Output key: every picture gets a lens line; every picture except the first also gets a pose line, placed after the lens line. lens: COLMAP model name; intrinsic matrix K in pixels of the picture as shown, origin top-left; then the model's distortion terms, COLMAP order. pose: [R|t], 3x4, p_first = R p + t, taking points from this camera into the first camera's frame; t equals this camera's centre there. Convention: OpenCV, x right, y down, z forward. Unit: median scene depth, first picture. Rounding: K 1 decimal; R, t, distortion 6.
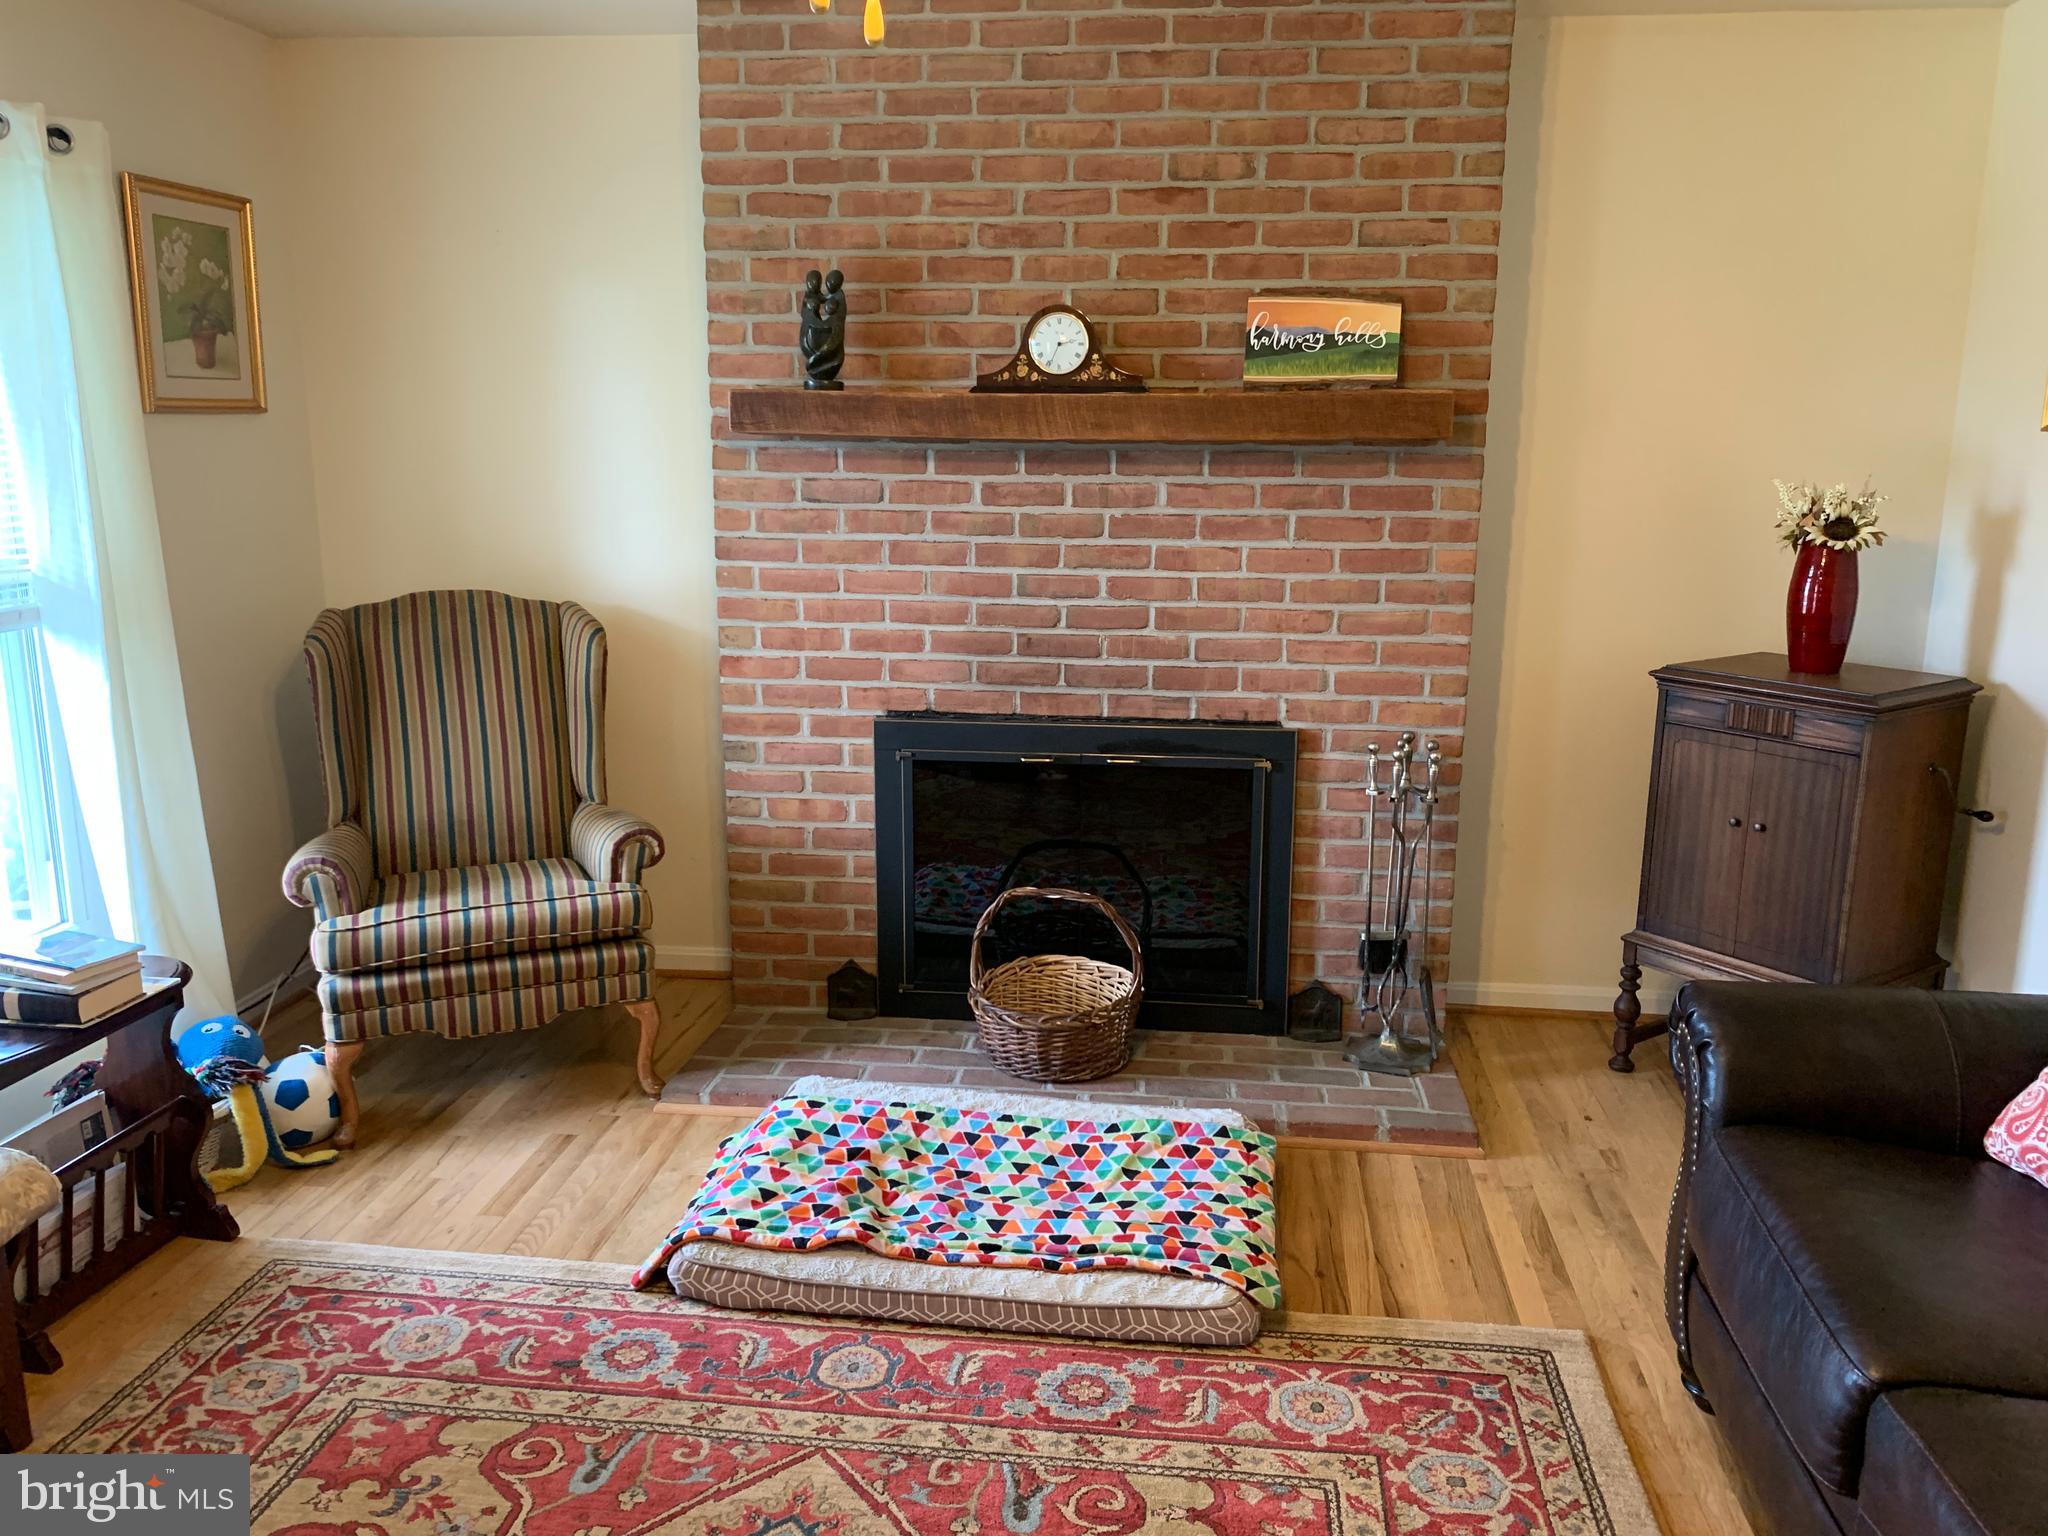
lens RADIAL K [[1585.7, 0, 1027.6], [0, 1585.7, 756.1], [0, 0, 1]] dist [0.004605, 0.005355]
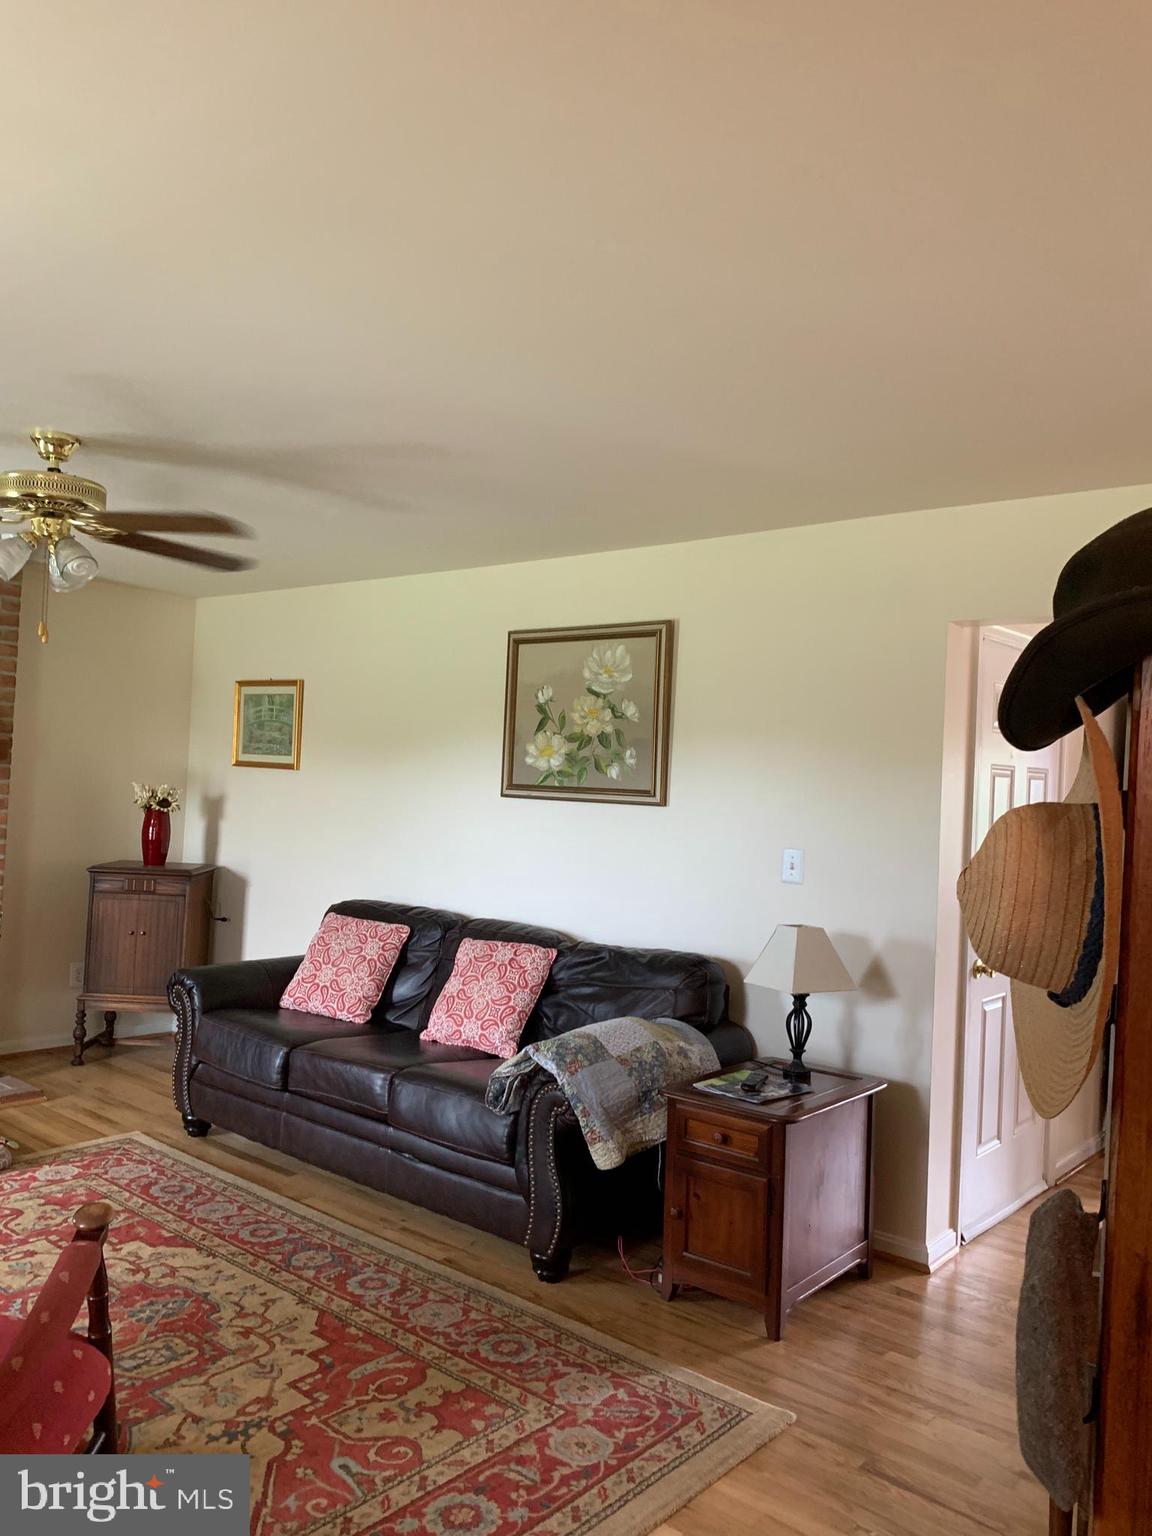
lens RADIAL K [[1189.3, 0, 578.4], [0, 1189.3, 766.8], [0, 0, 1]] dist [0.004605, 0.005355]
pose [[0.559200, 0.031002, 0.828453, -0.617985], [0.127158, 0.984269, -0.122664, 0.100246], [-0.819223, 0.173938, 0.546461, -0.489600]]
